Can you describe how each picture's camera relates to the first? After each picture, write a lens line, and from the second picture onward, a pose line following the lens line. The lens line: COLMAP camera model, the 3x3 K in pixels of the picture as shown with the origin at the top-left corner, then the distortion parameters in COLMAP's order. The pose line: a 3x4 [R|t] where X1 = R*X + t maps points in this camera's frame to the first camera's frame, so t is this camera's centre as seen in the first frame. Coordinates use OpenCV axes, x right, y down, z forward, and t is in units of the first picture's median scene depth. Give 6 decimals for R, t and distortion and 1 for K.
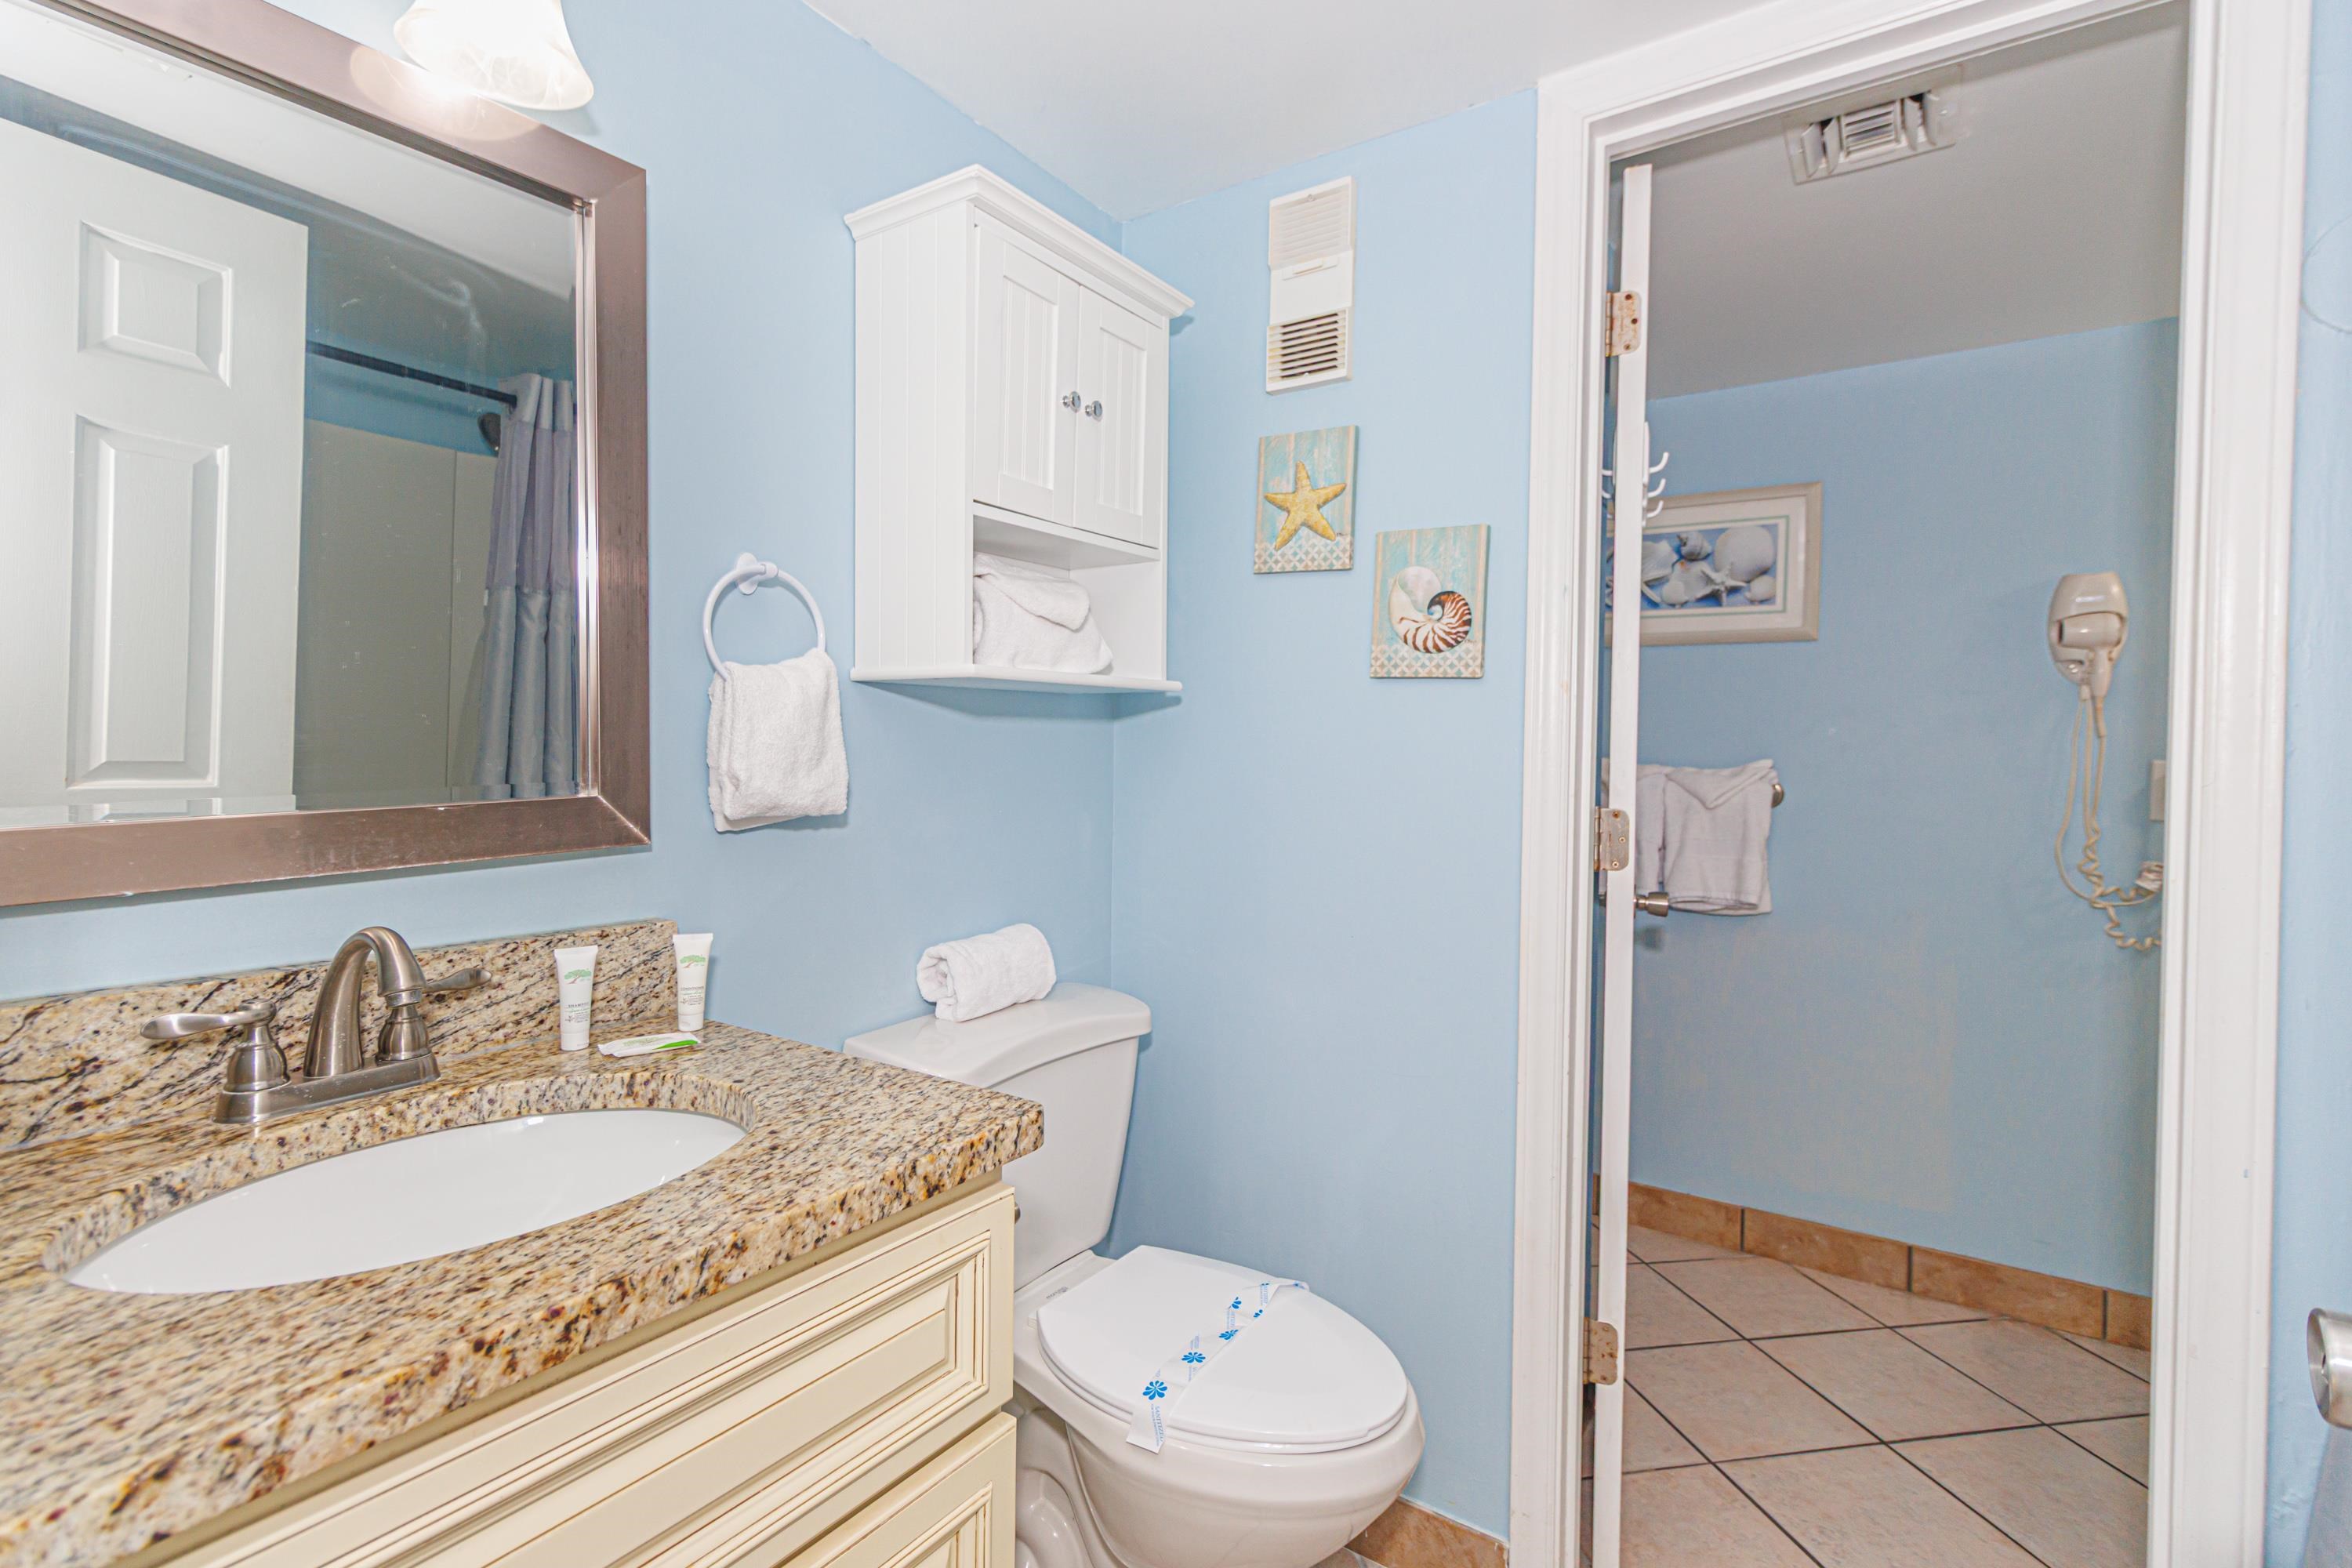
lens RADIAL K [[1082.4, 0, 1171.8], [0, 1082.4, 765.8], [0, 0, 1]] dist [0.001402, 0.001010]
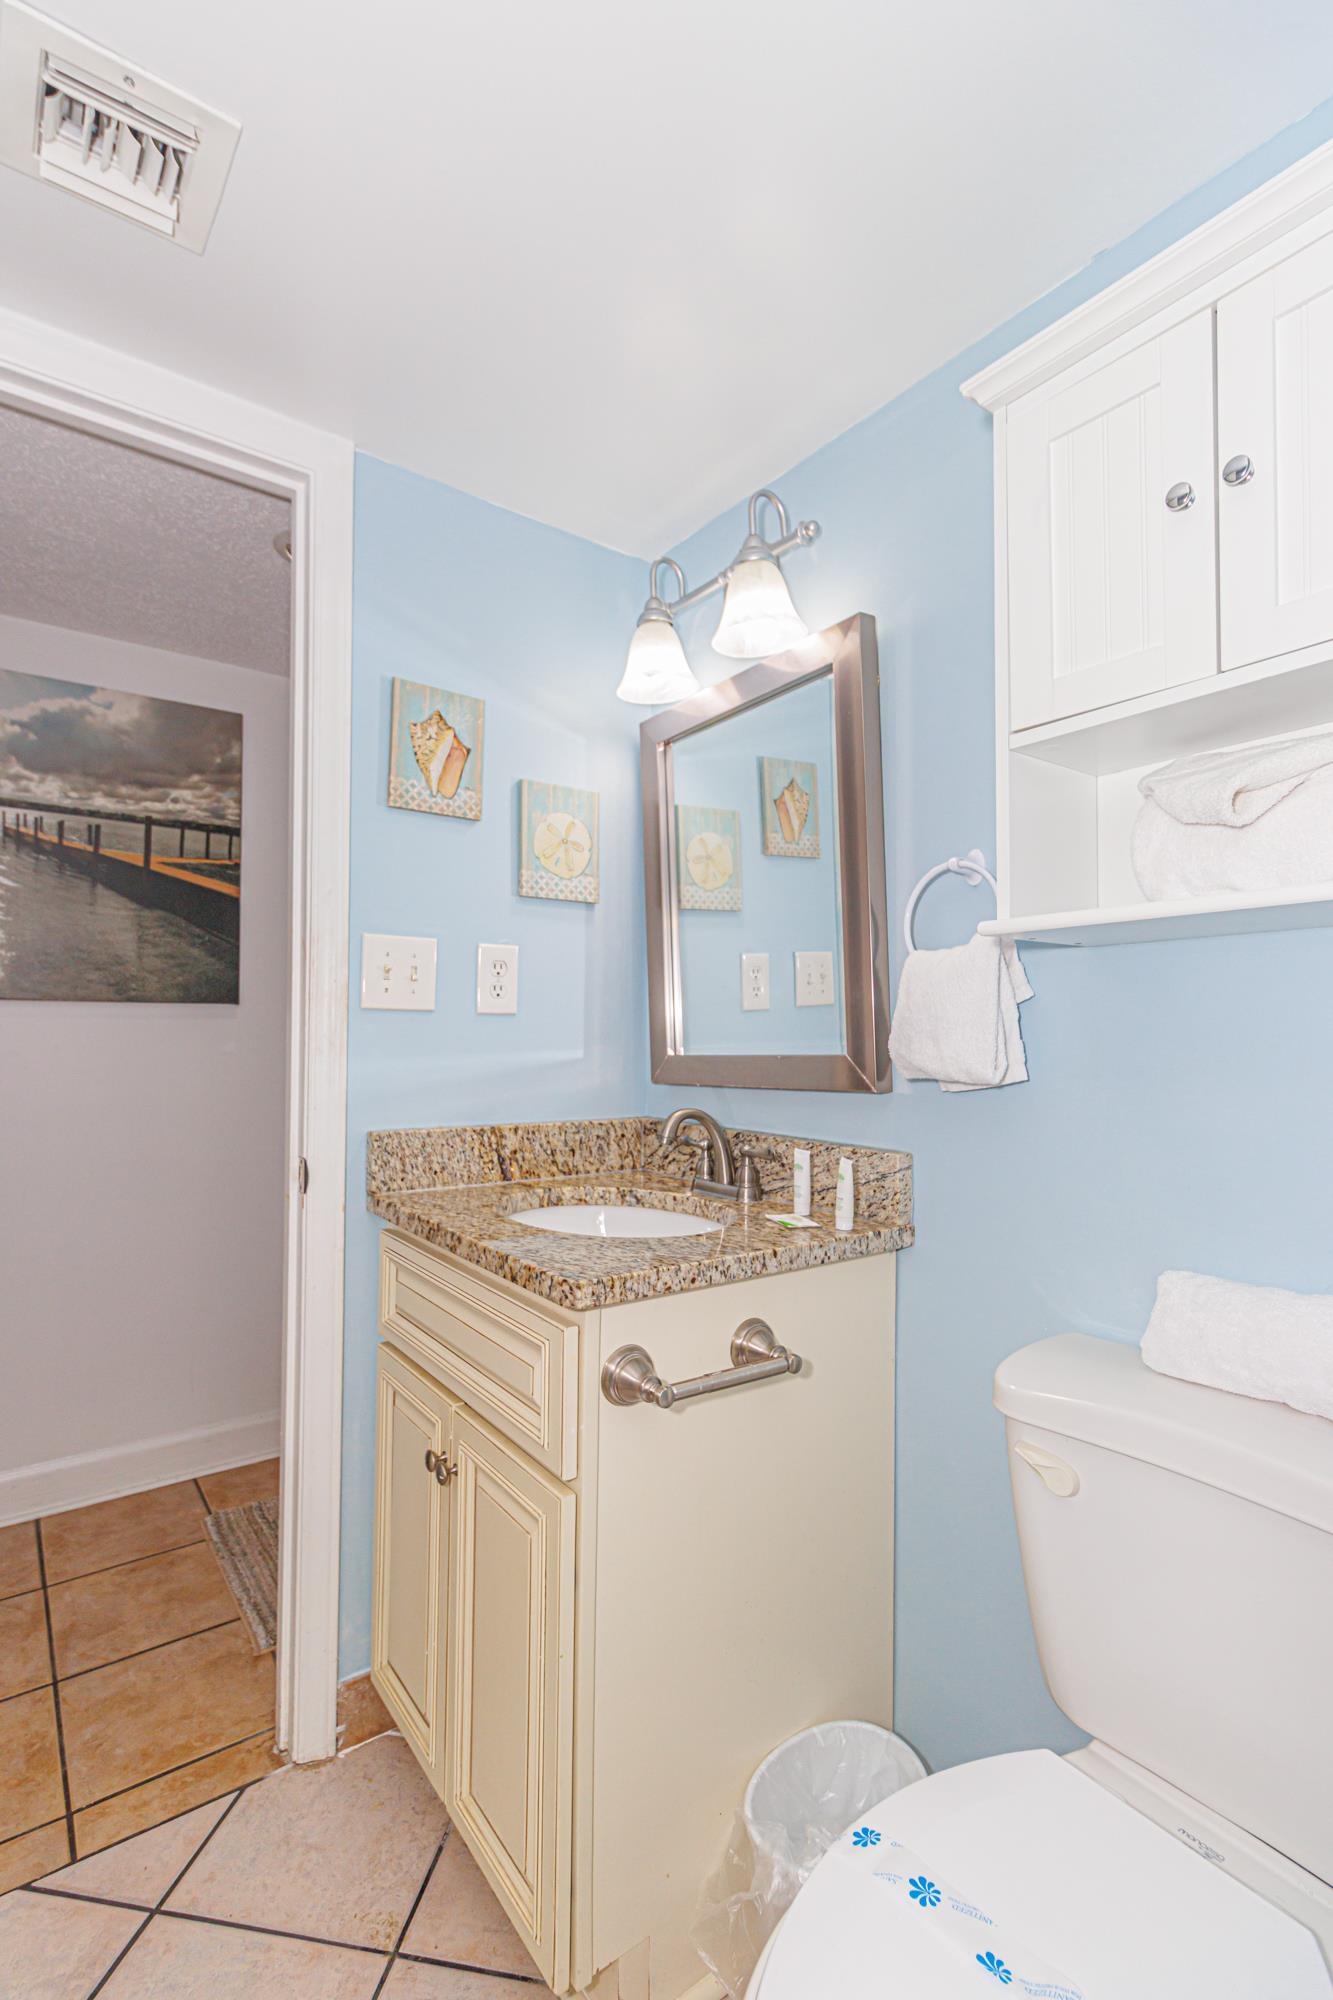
lens RADIAL K [[920.4, 0, 621.3], [0, 920.4, 1005.5], [0, 0, 1]] dist [0.001402, 0.001010]
pose [[-0.362095, -0.034055, -0.931519, 0.975742], [-0.020576, 0.999381, -0.028538, 0.002910], [0.931914, 0.008834, -0.362571, 1.523698]]
